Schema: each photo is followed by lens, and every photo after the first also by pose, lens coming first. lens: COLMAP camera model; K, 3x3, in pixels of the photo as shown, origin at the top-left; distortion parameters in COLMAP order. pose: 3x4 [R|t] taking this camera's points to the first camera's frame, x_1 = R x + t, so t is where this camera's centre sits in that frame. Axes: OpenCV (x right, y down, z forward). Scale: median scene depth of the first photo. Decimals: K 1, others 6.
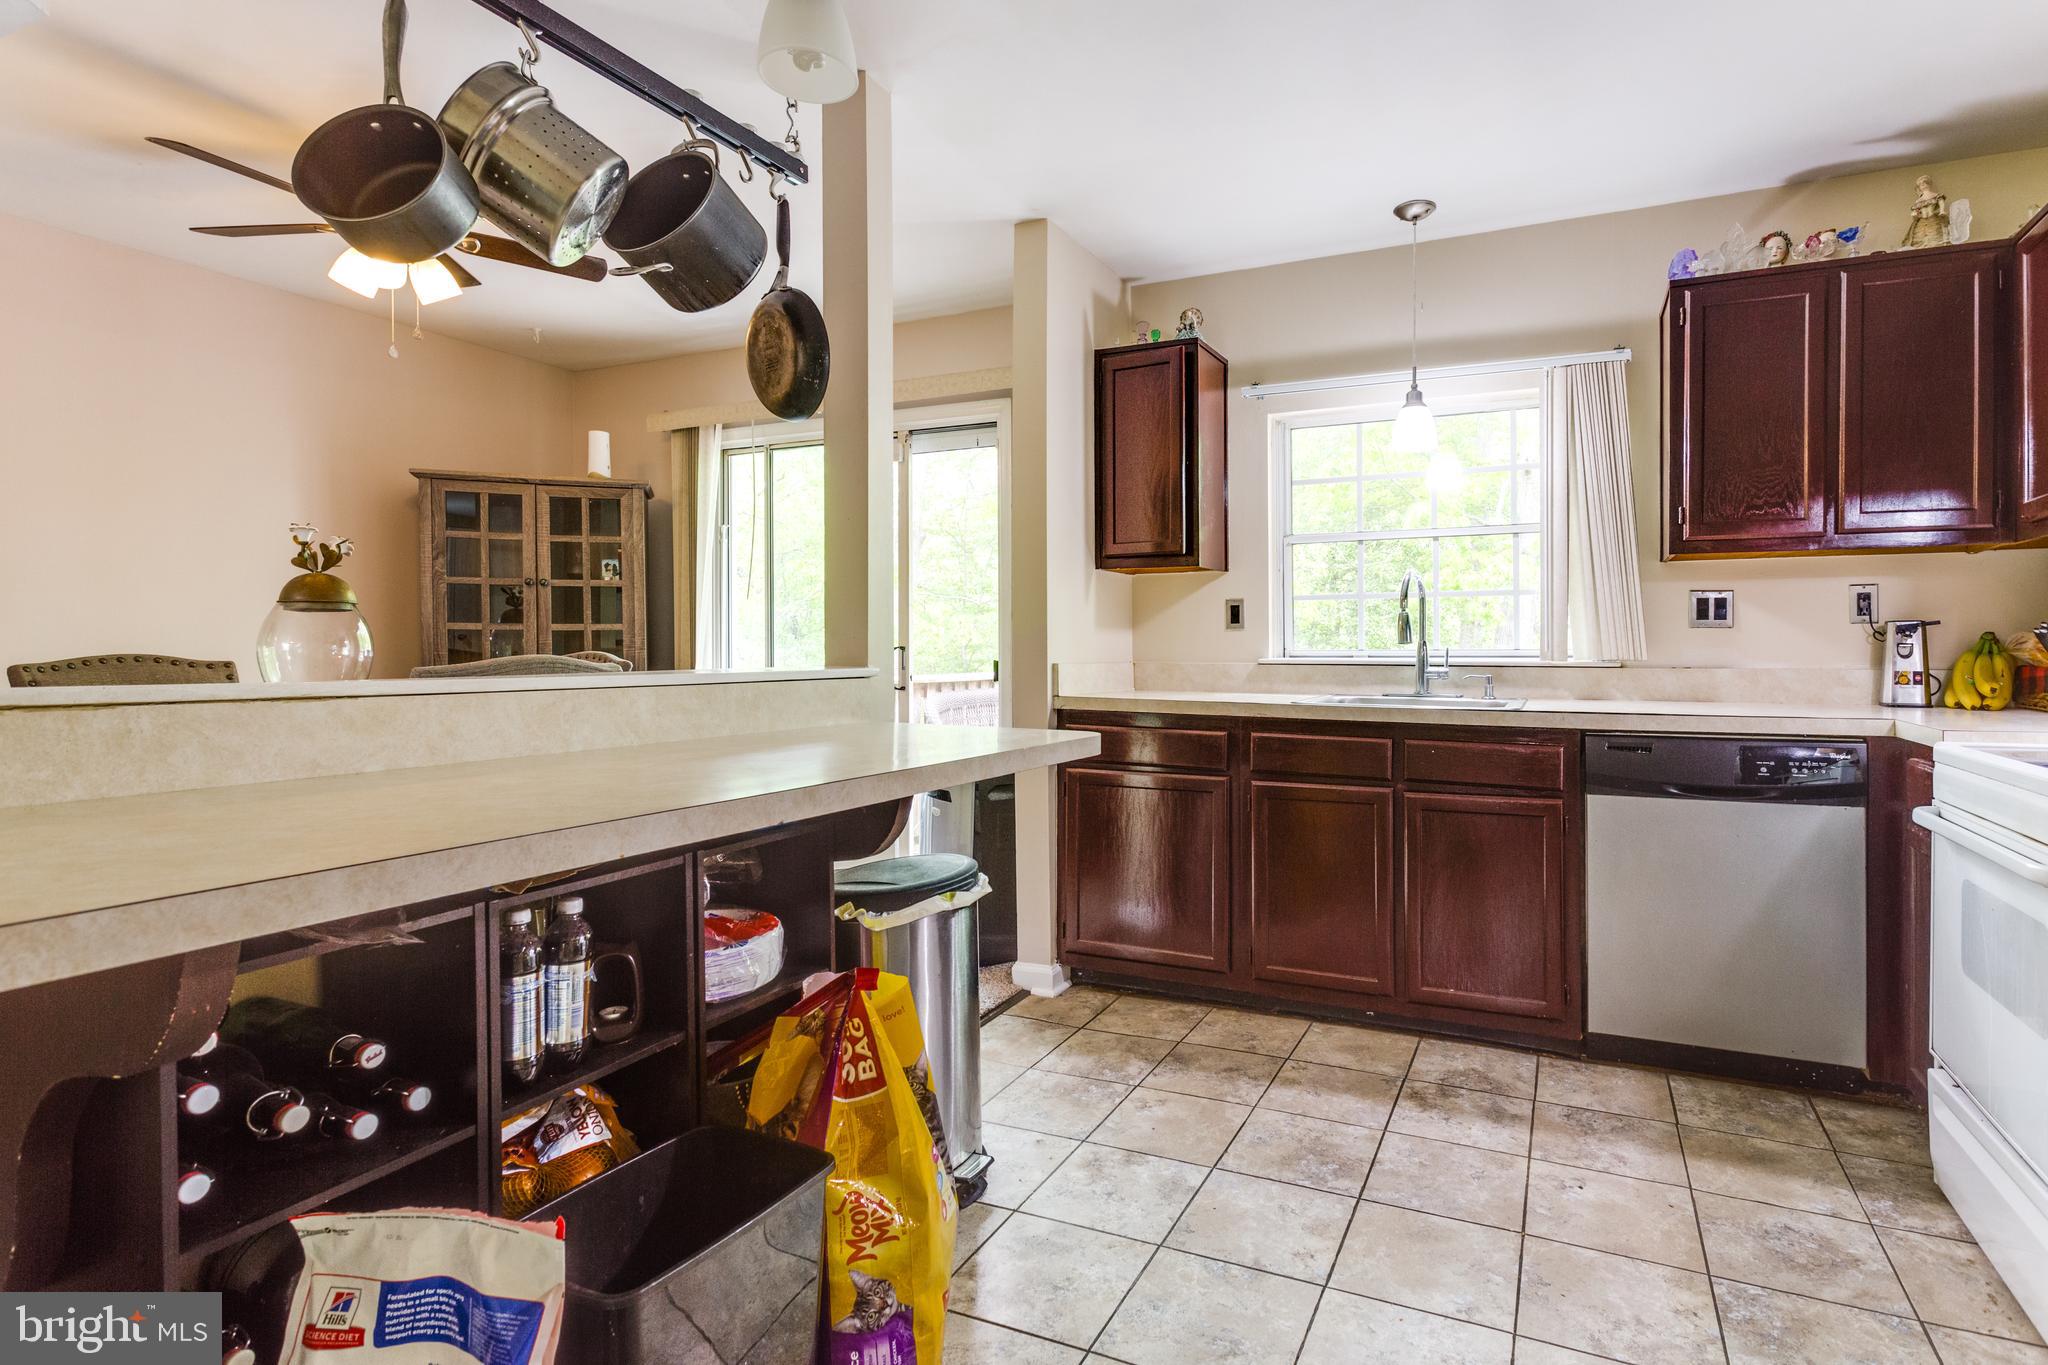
lens RADIAL K [[1005.8, 0, 1139.8], [0, 1005.8, 658.8], [0, 0, 1]] dist [-0.000316, -0.000401]
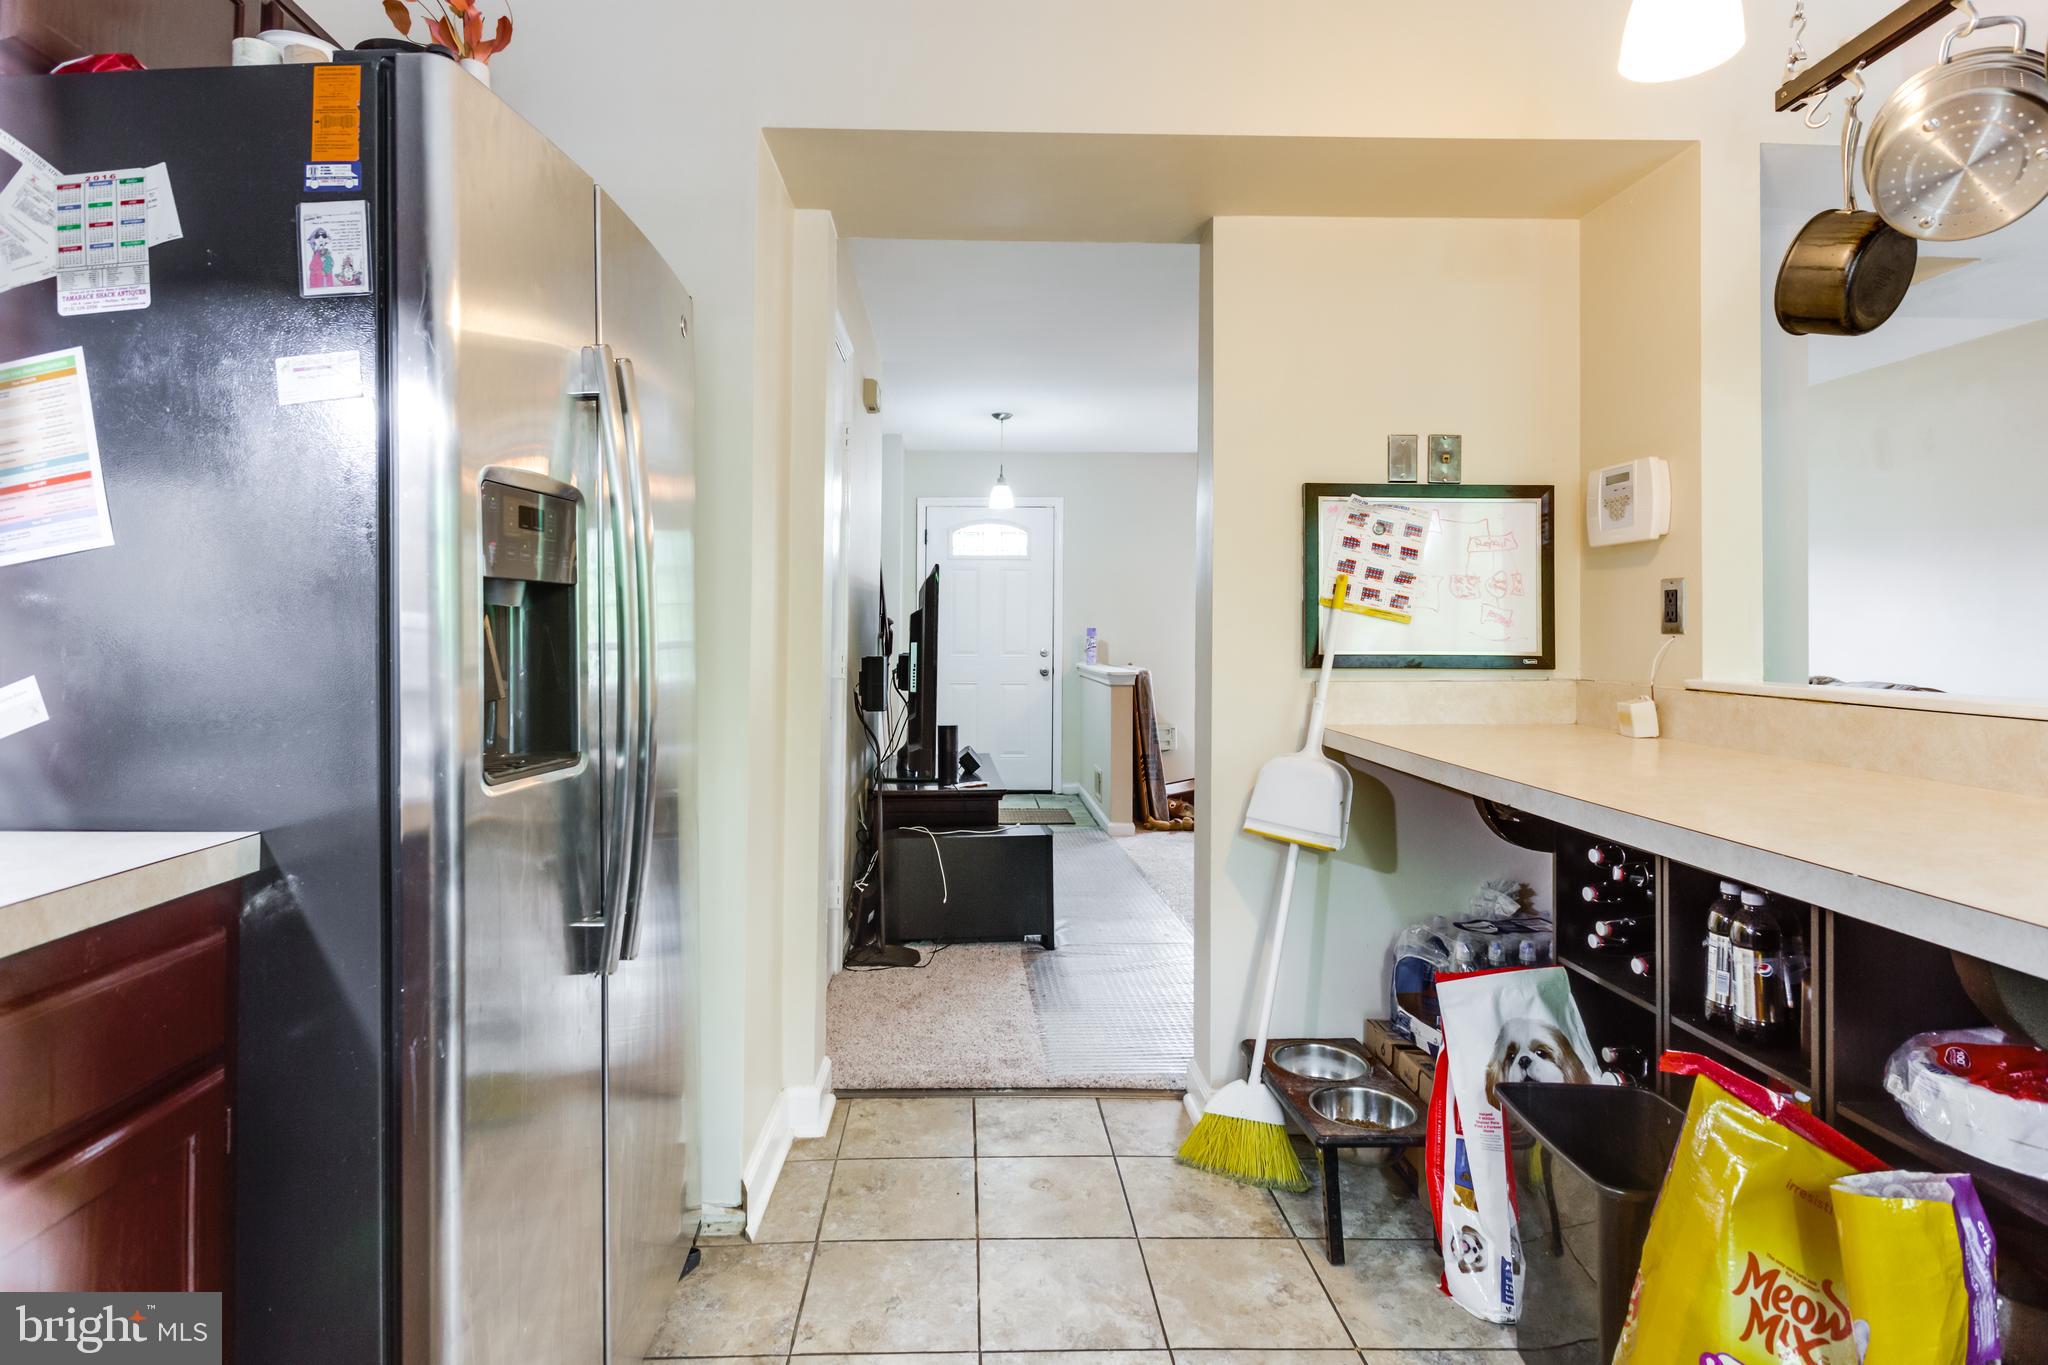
lens RADIAL K [[1015.8, 0, 981.9], [0, 1015.8, 615.7], [0, 0, 1]] dist [0.010397, -0.006842]
pose [[-0.913928, -0.012362, -0.405688, 0.302126], [-0.010217, 0.999920, -0.007452, -0.020937], [0.405748, -0.002666, -0.913981, 0.759119]]
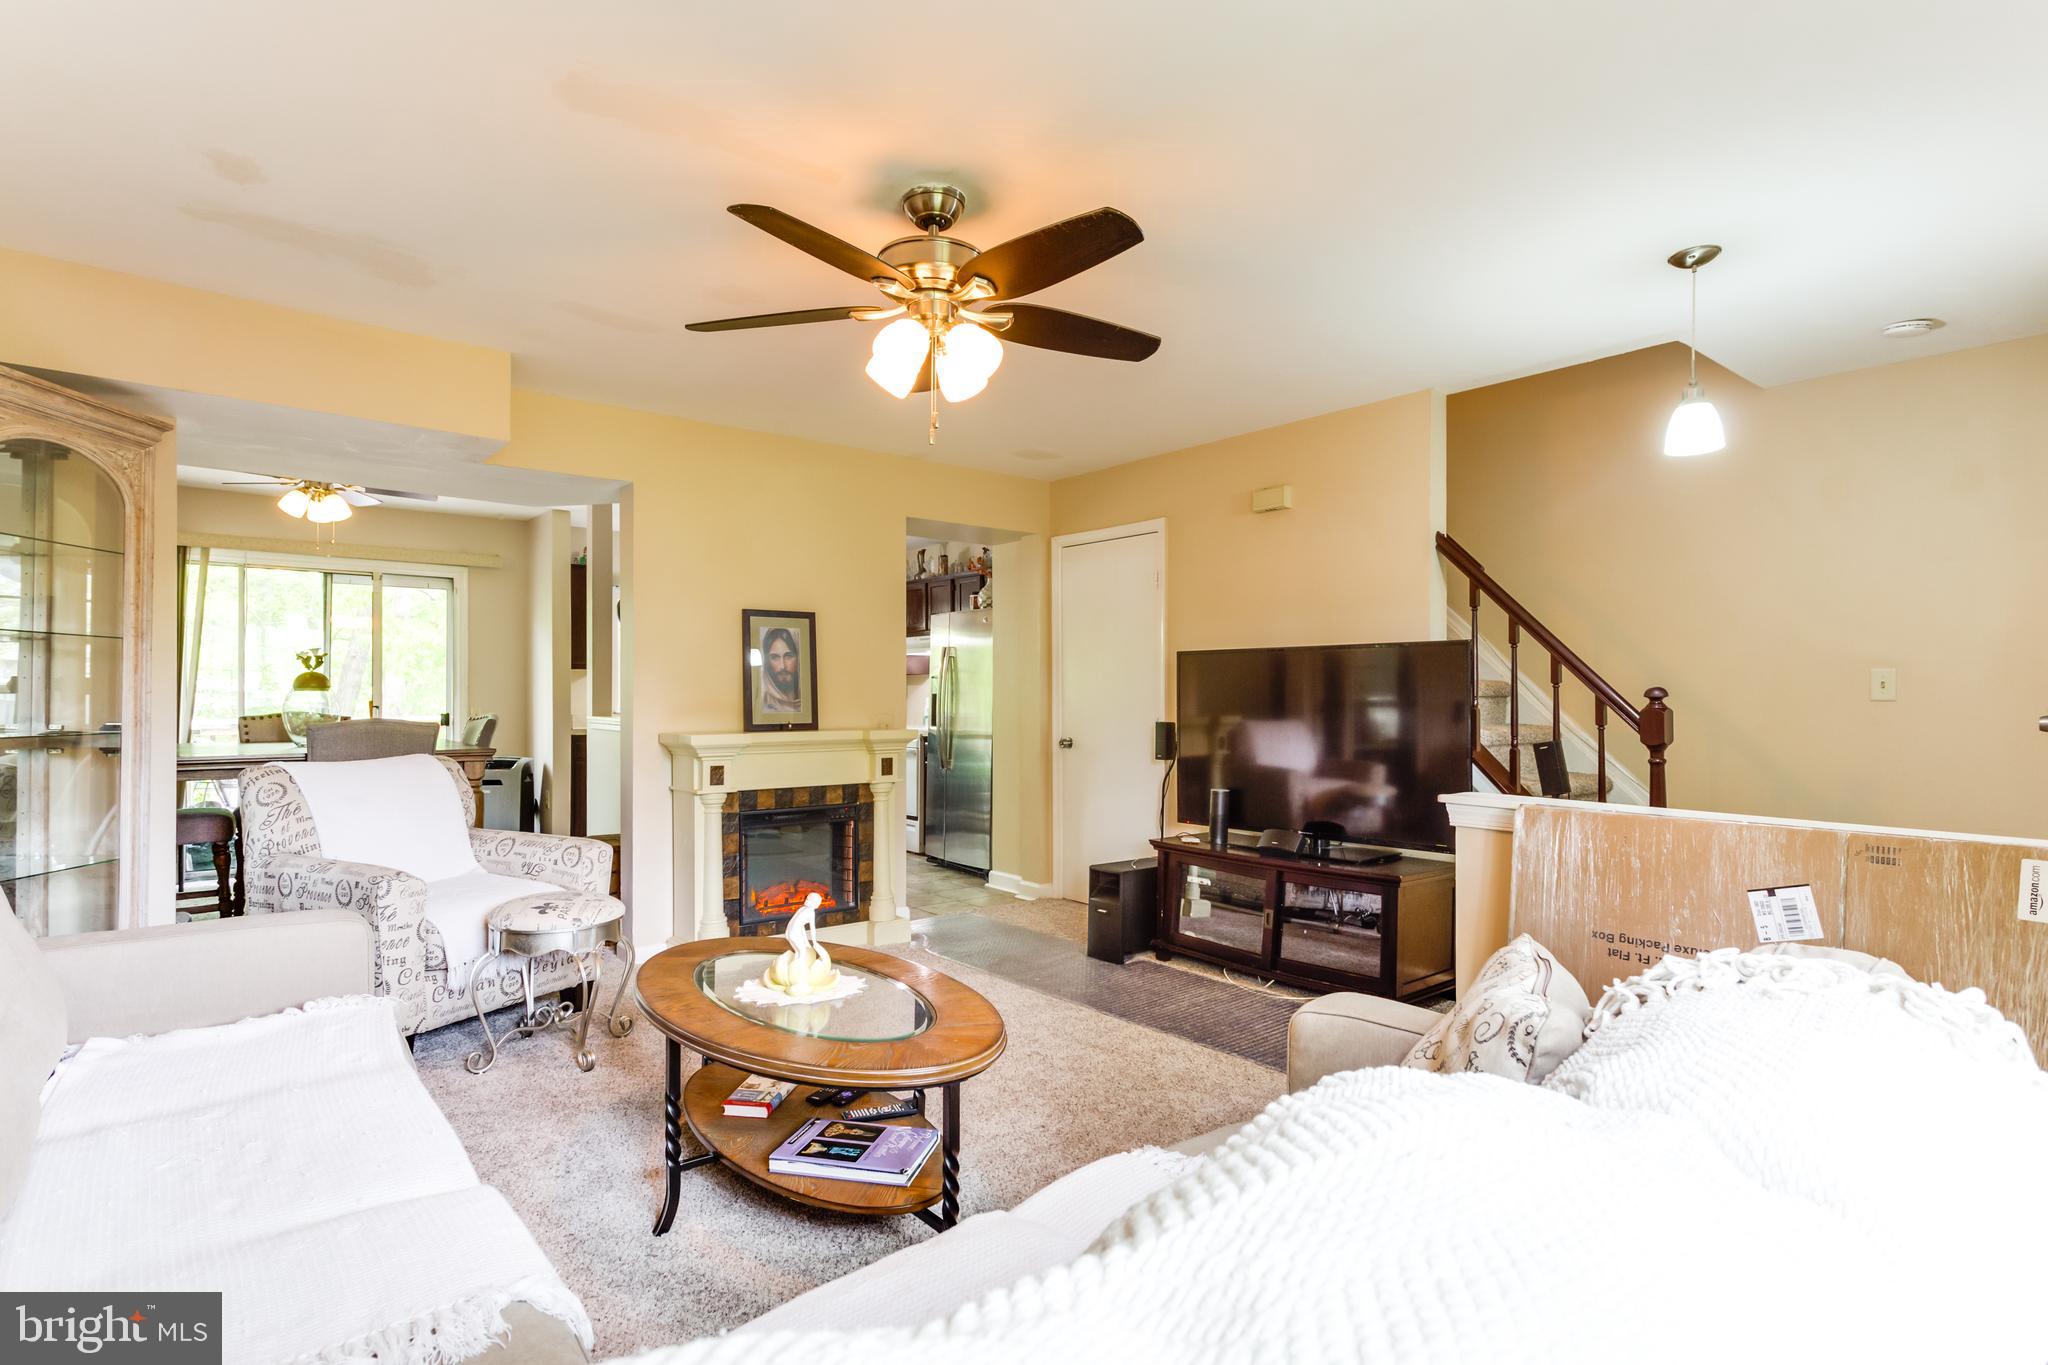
lens RADIAL K [[1016.3, 0, 1027.9], [0, 1016.3, 696.9], [0, 0, 1]] dist [0.001123, 0.000121]
pose [[0.454221, 0.002491, 0.890886, -1.702811], [0.006670, 0.999959, -0.006197, -0.013002], [-0.890864, 0.008757, 0.454186, -0.948473]]
